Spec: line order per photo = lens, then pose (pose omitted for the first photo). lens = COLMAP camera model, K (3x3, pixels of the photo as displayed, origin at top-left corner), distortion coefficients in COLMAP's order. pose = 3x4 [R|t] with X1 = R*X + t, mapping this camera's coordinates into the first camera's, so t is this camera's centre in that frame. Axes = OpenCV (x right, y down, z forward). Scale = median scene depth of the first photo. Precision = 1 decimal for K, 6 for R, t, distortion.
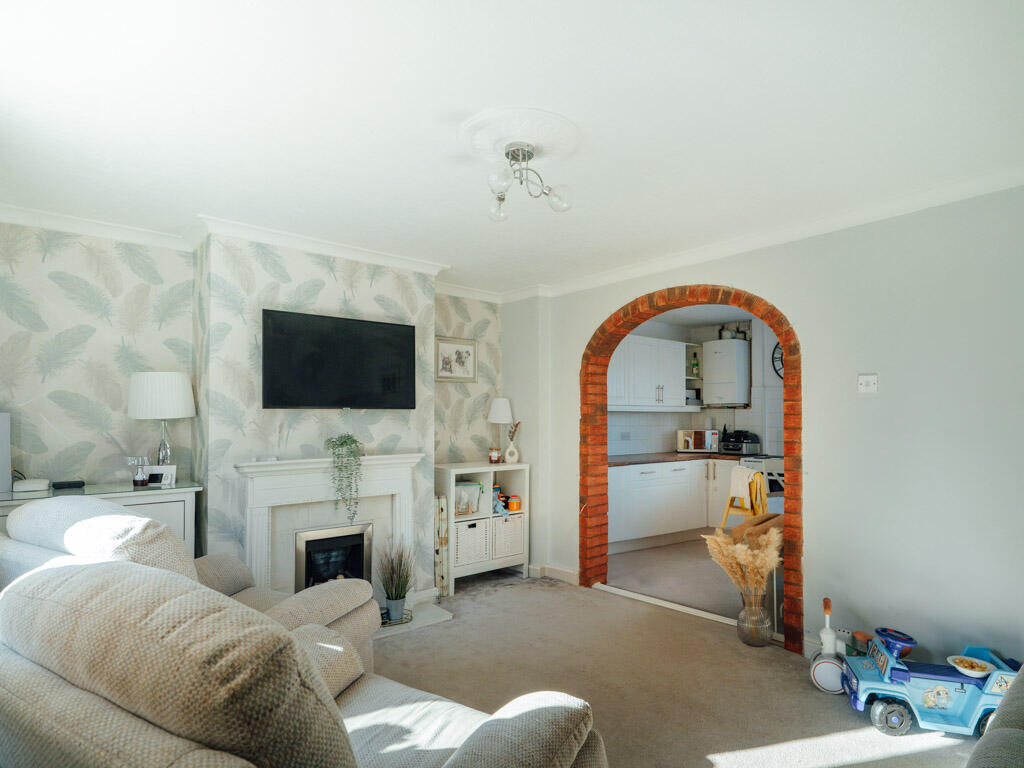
lens RADIAL K [[555.1, 0, 504.3], [0, 555.1, 399.1], [0, 0, 1]] dist [0.010935, -0.007691]
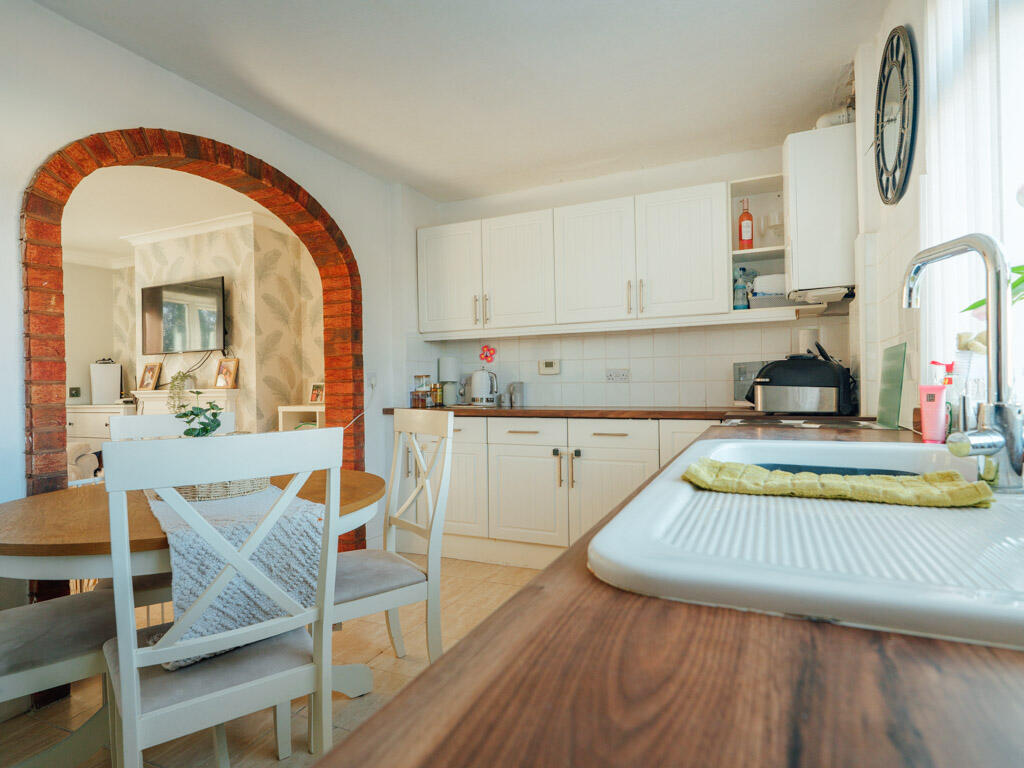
lens RADIAL K [[555.1, 0, 515.1], [0, 555.1, 378.2], [0, 0, 1]] dist [0.010935, -0.007691]
pose [[0.452272, -0.019193, -0.891674, 0.697051], [0.045719, 0.998953, 0.001687, 0.063402], [0.890708, -0.041529, 0.452676, 0.632858]]
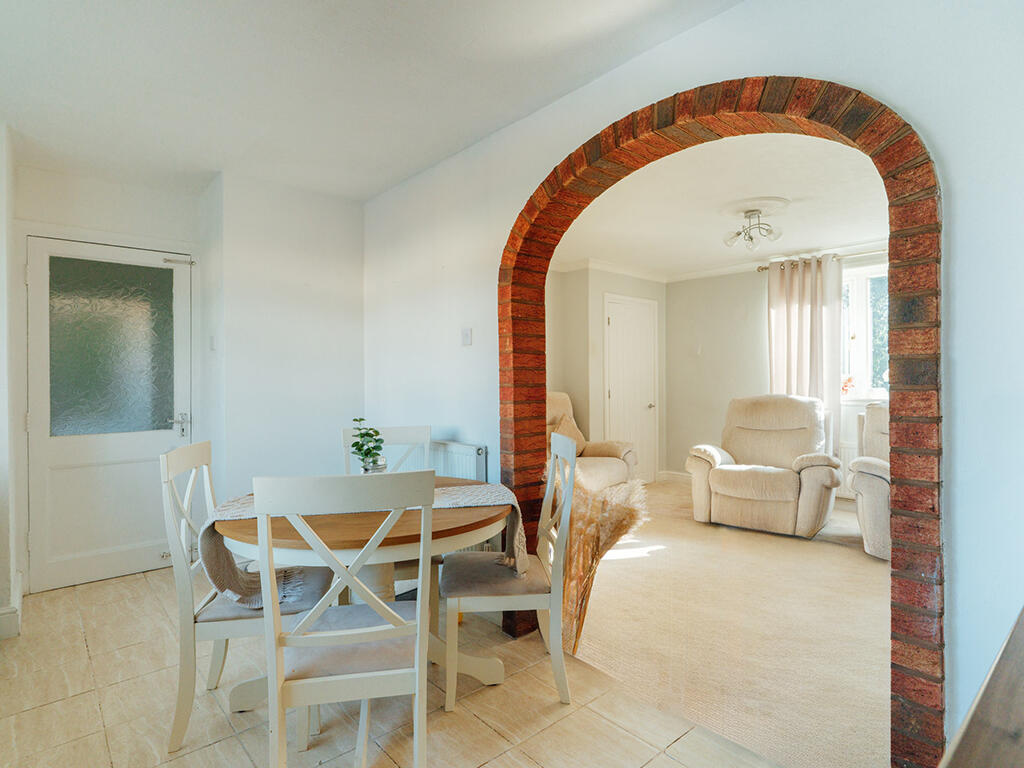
lens RADIAL K [[555.1, 0, 511.1], [0, 555.1, 383.5], [0, 0, 1]] dist [0.010935, -0.007691]
pose [[-0.999566, 0.000602, -0.029444, 0.303684], [0.001456, 0.999578, -0.029002, 0.051677], [0.029414, -0.029032, -0.999146, 0.974799]]
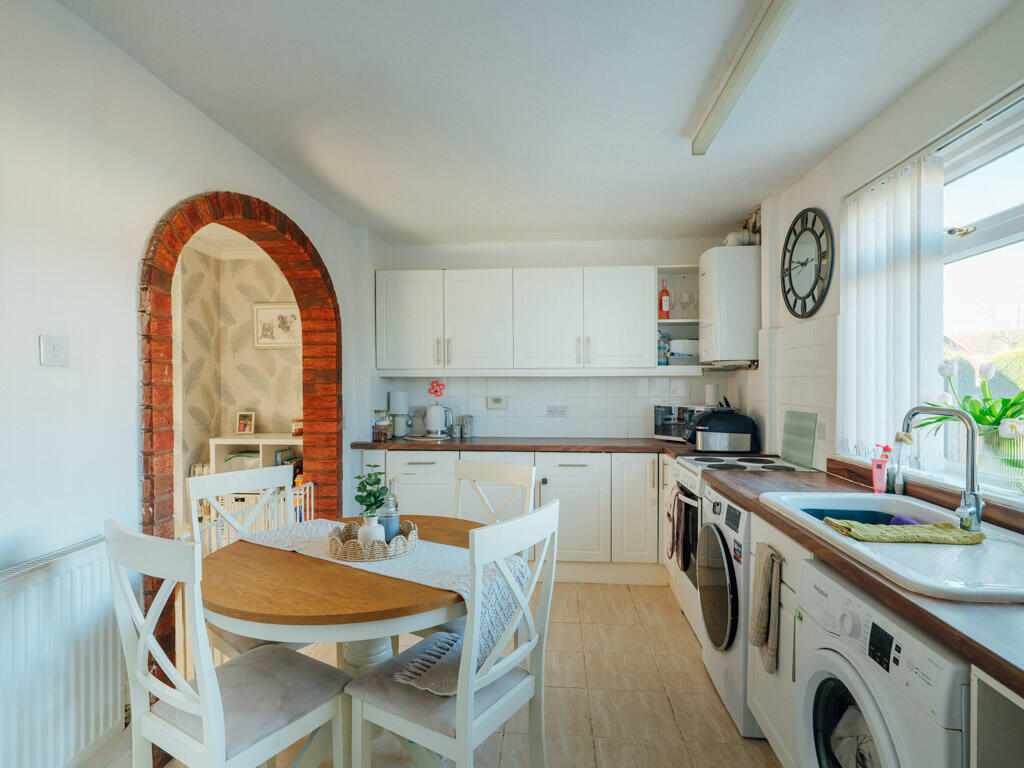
lens RADIAL K [[555.1, 0, 508.5], [0, 555.1, 384.5], [0, 0, 1]] dist [0.010935, -0.007691]
pose [[0.725750, 0.000210, -0.687959, 0.659885], [0.025656, 0.999296, 0.027371, 0.011410], [0.687480, -0.037515, 0.725234, 0.444786]]
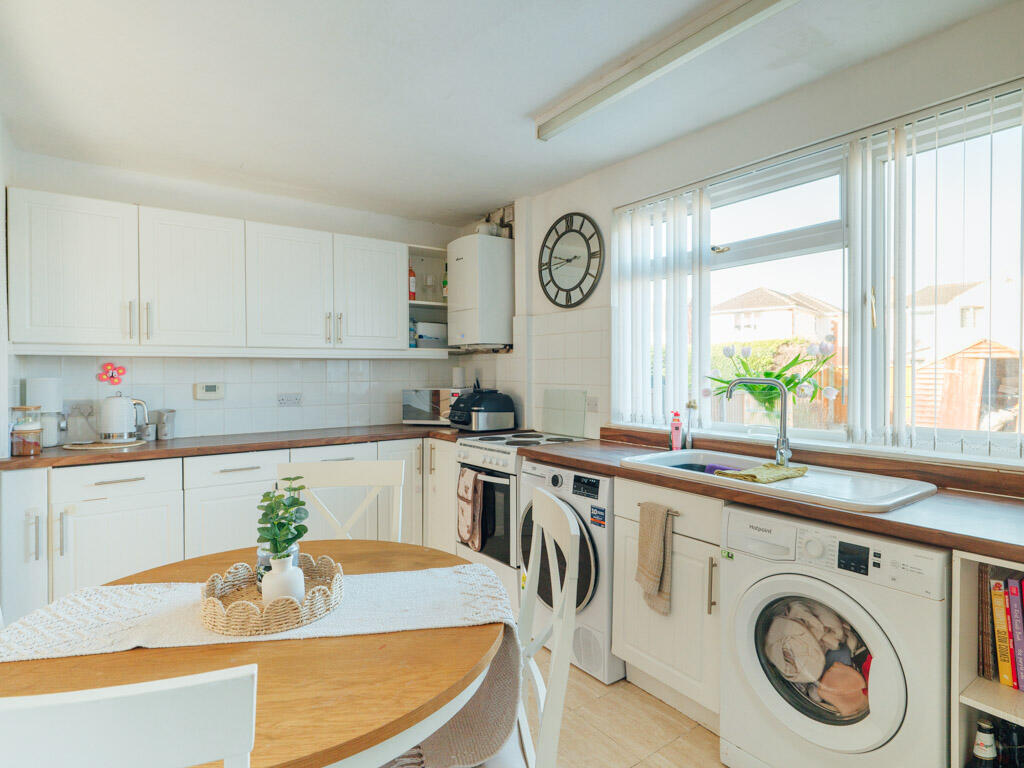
lens RADIAL K [[555.1, 0, 507.8], [0, 555.1, 374.5], [0, 0, 1]] dist [0.010935, -0.007691]
pose [[0.998757, -0.005544, -0.049541, 0.480620], [0.007575, 0.999134, 0.040911, 0.016912], [0.049272, -0.041236, 0.997934, 0.416277]]
